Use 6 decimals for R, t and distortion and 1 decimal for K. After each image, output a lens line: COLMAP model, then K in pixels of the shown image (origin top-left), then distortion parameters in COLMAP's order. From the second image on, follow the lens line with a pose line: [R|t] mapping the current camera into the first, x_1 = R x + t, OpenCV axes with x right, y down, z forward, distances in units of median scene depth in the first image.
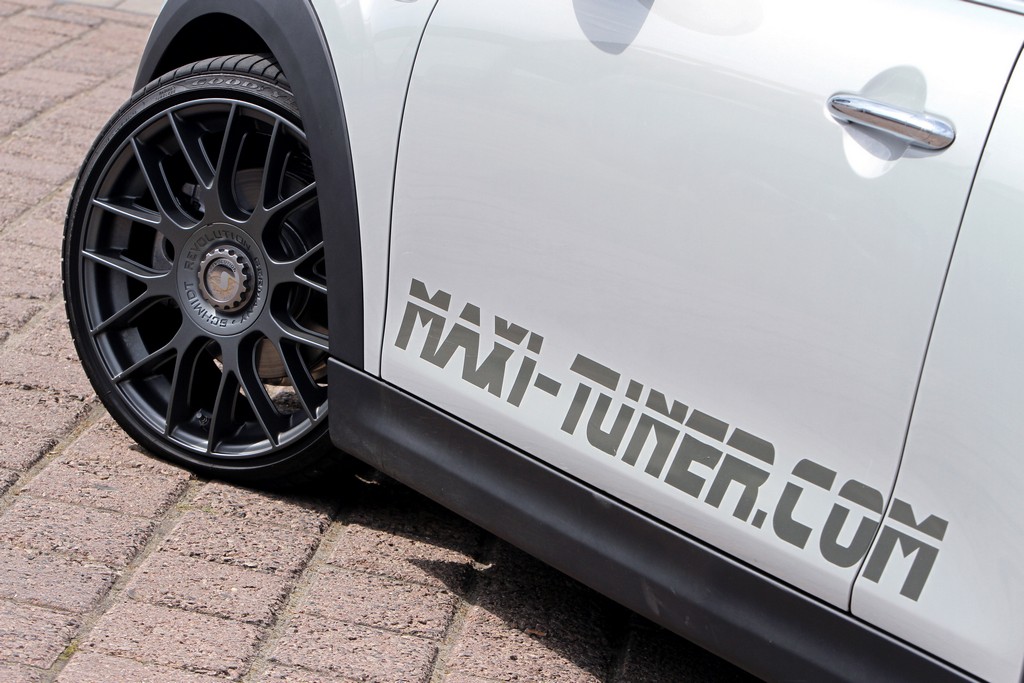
lens RADIAL K [[4738.6, 0, 512.8], [0, 4738.6, 342.7], [0, 0, 1]] dist [0.465282, 0.000000]
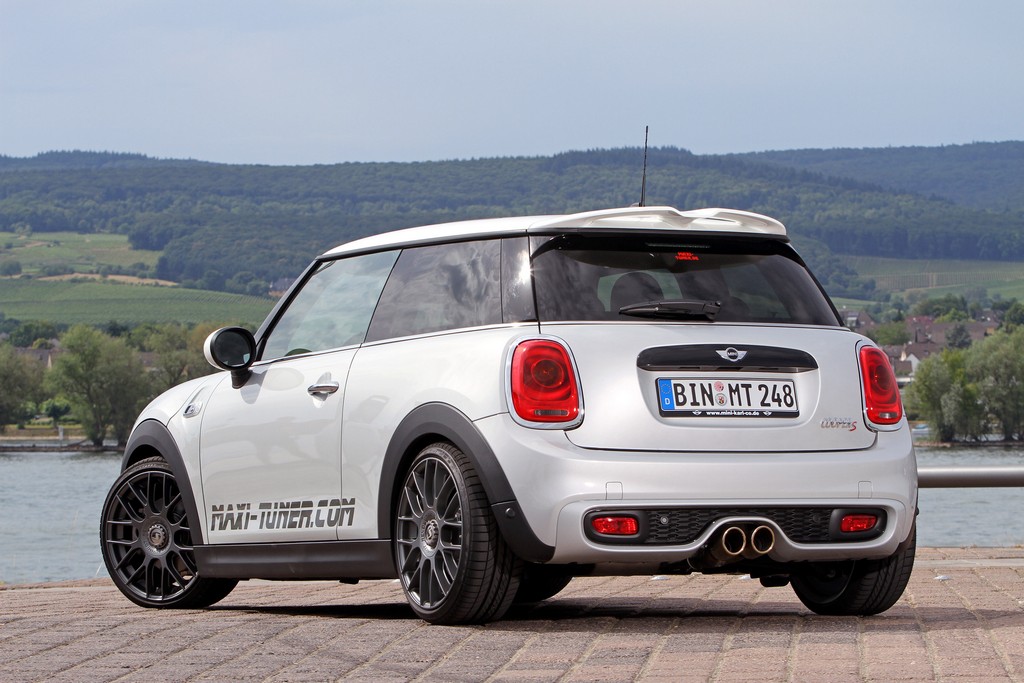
lens RADIAL K [[3949.3, 0, 509.1], [0, 3949.3, 341.6], [0, 0, 1]] dist [-0.123199, 0.000000]
pose [[0.982266, -0.187399, -0.005935, 0.191666], [0.182146, 0.961280, -0.206795, 0.425240], [0.044458, 0.202047, 0.978366, -1.379849]]
